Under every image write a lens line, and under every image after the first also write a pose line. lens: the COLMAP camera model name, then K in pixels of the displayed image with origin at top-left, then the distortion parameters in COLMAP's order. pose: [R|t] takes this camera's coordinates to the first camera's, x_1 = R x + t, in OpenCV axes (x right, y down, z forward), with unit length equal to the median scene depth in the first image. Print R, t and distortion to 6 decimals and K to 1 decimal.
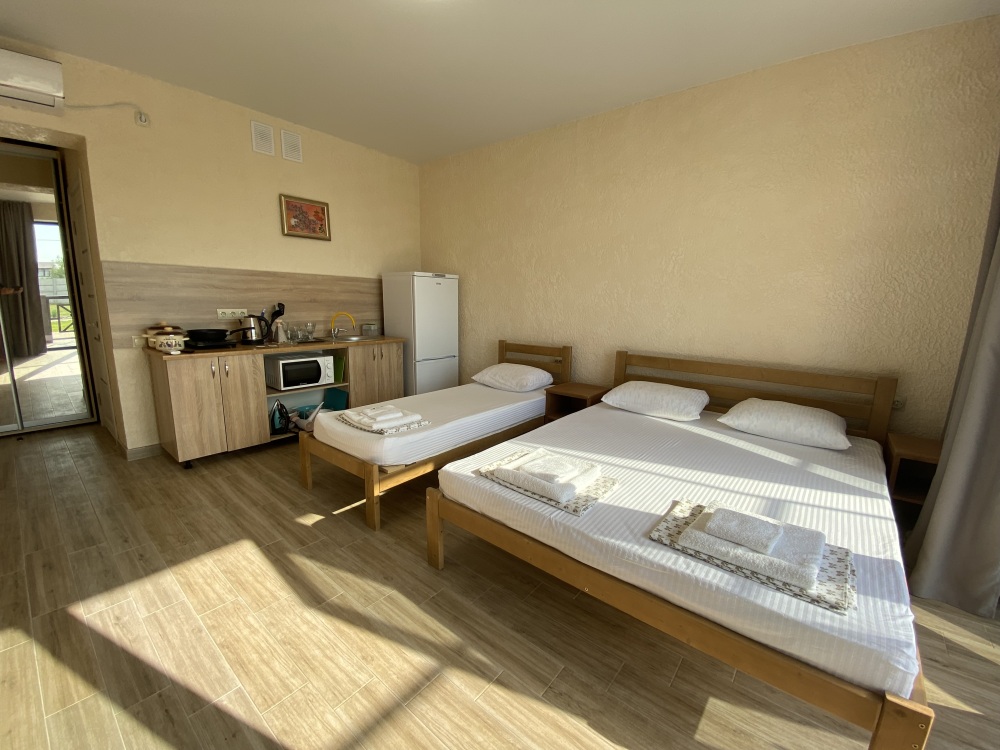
lens RADIAL K [[418.4, 0, 500.0], [0, 418.4, 375.0], [0, 0, 1]] dist [0.035977, -0.028608]
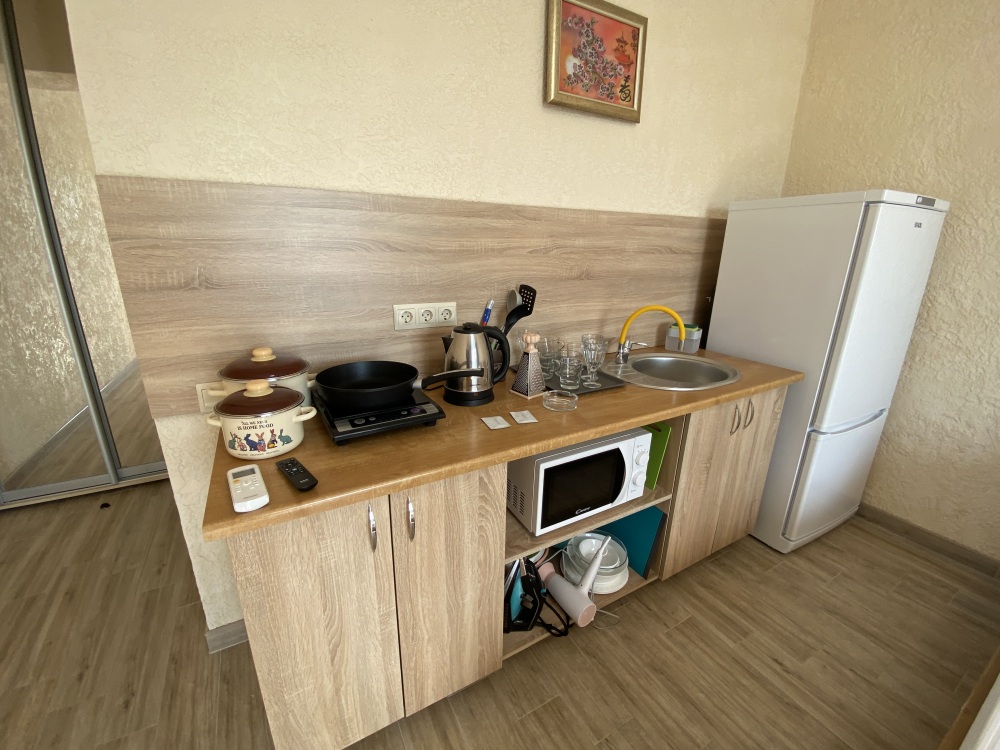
lens RADIAL K [[418.4, 0, 500.0], [0, 418.4, 375.0], [0, 0, 1]] dist [0.035977, -0.028608]
pose [[0.936090, 0.093392, -0.339136, -0.423056], [-0.056387, 0.991483, 0.117399, -0.138148], [0.347211, -0.090773, 0.933383, 0.641875]]
